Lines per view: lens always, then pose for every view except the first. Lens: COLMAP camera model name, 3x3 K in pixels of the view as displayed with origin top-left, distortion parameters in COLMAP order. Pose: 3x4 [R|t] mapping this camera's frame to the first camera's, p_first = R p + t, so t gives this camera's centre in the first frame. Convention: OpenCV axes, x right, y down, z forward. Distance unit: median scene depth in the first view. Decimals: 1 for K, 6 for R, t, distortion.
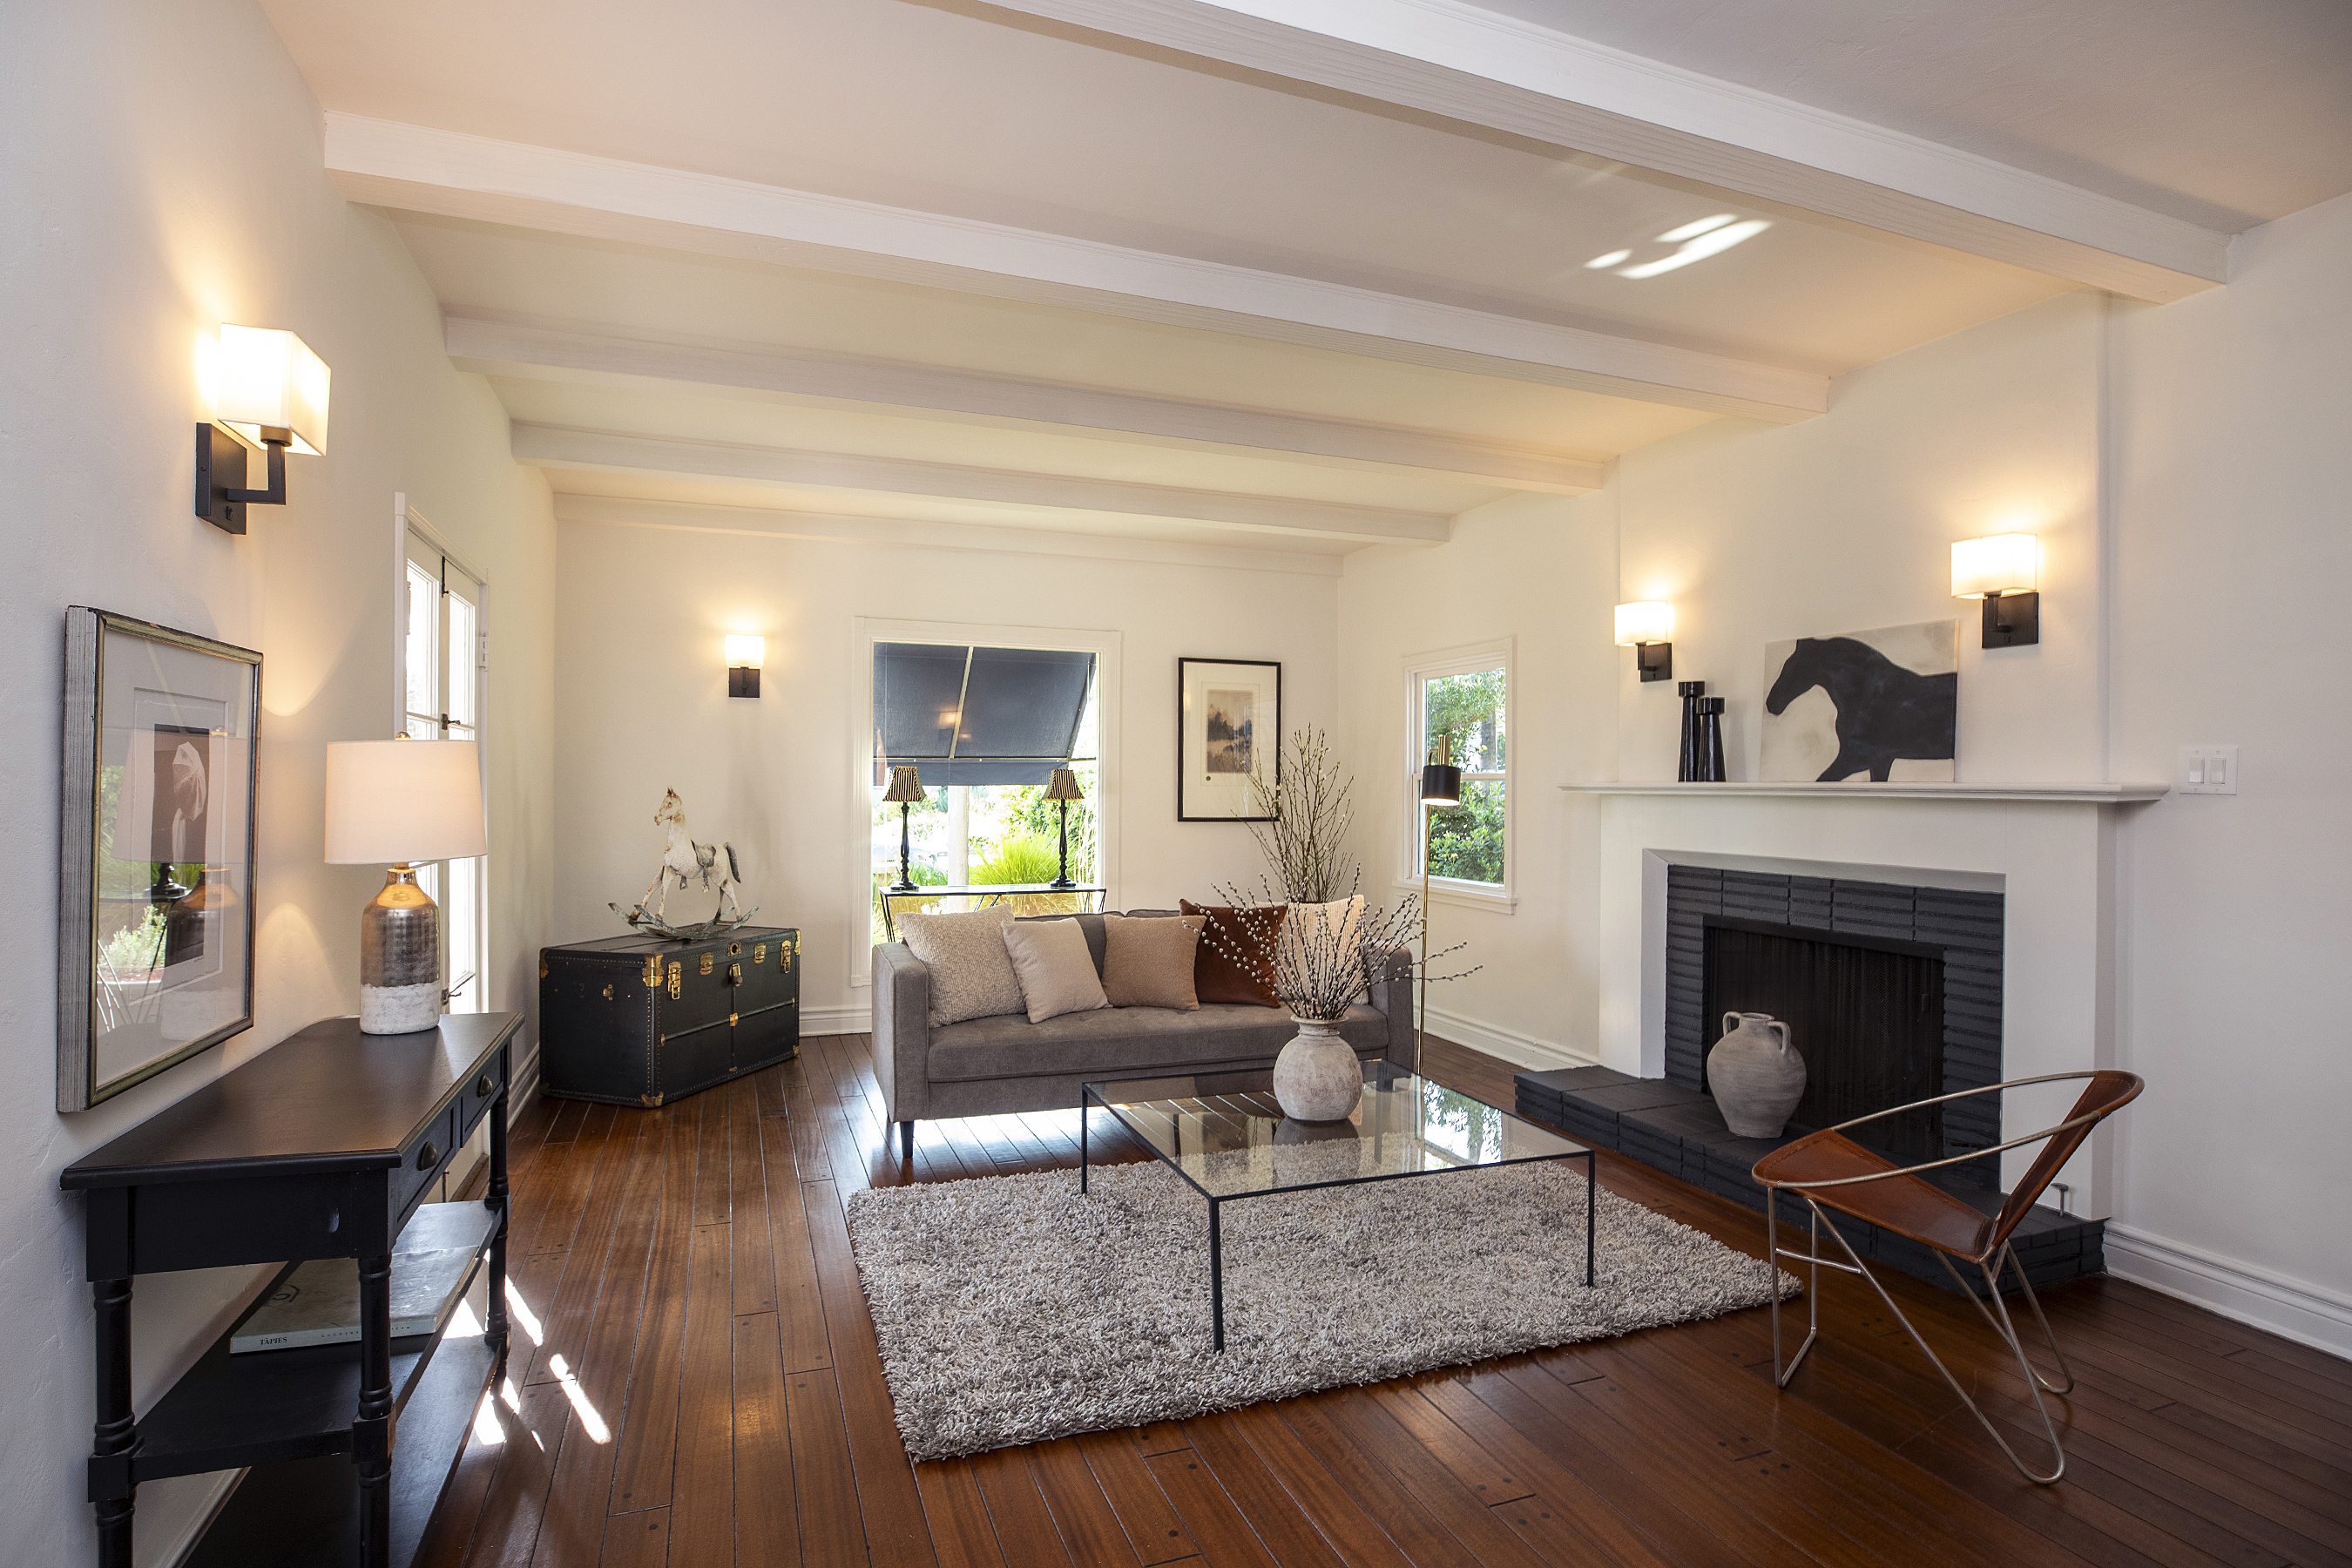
lens RADIAL K [[1164.9, 0, 1176.0], [0, 1164.9, 784.0], [0, 0, 1]] dist [-0.001970, -0.000131]
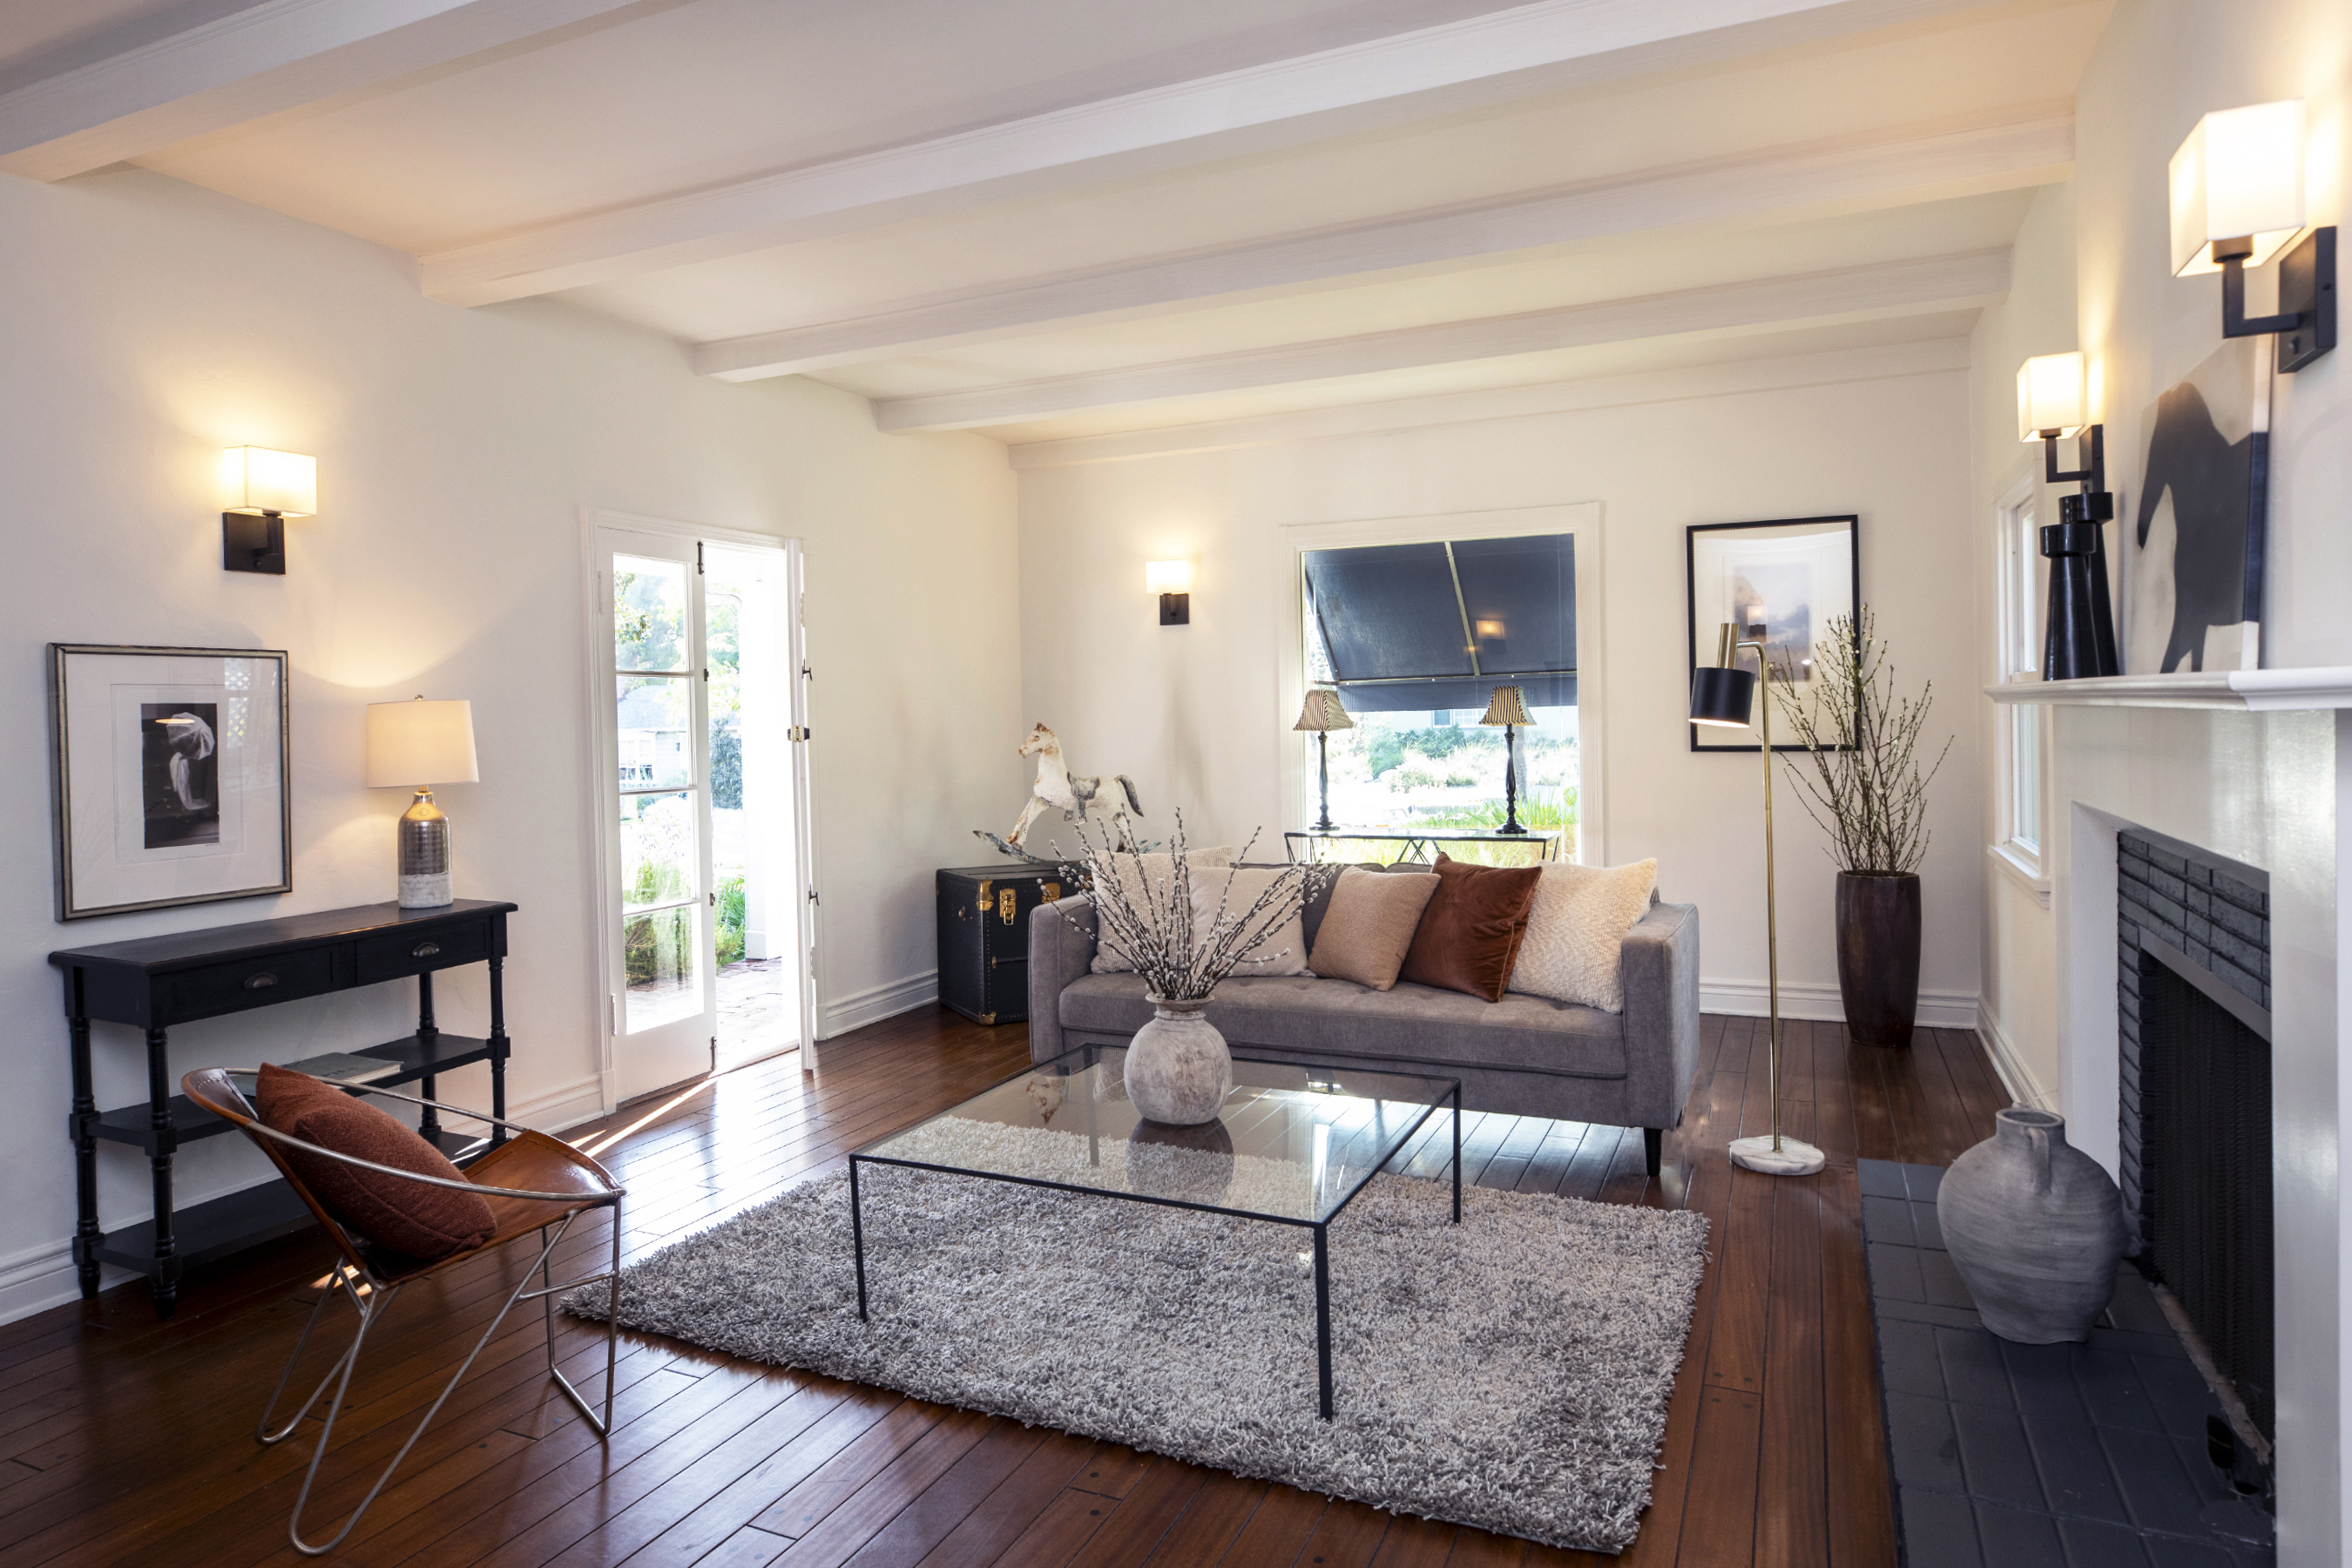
lens RADIAL K [[1424.6, 0, 1175.1], [0, 1424.6, 727.5], [0, 0, 1]] dist [-0.019582, 0.000034]
pose [[0.711206, -0.015340, -0.702816, 0.512940], [0.027811, 0.999593, 0.006326, 0.003763], [0.702433, -0.024045, 0.711343, 0.181260]]
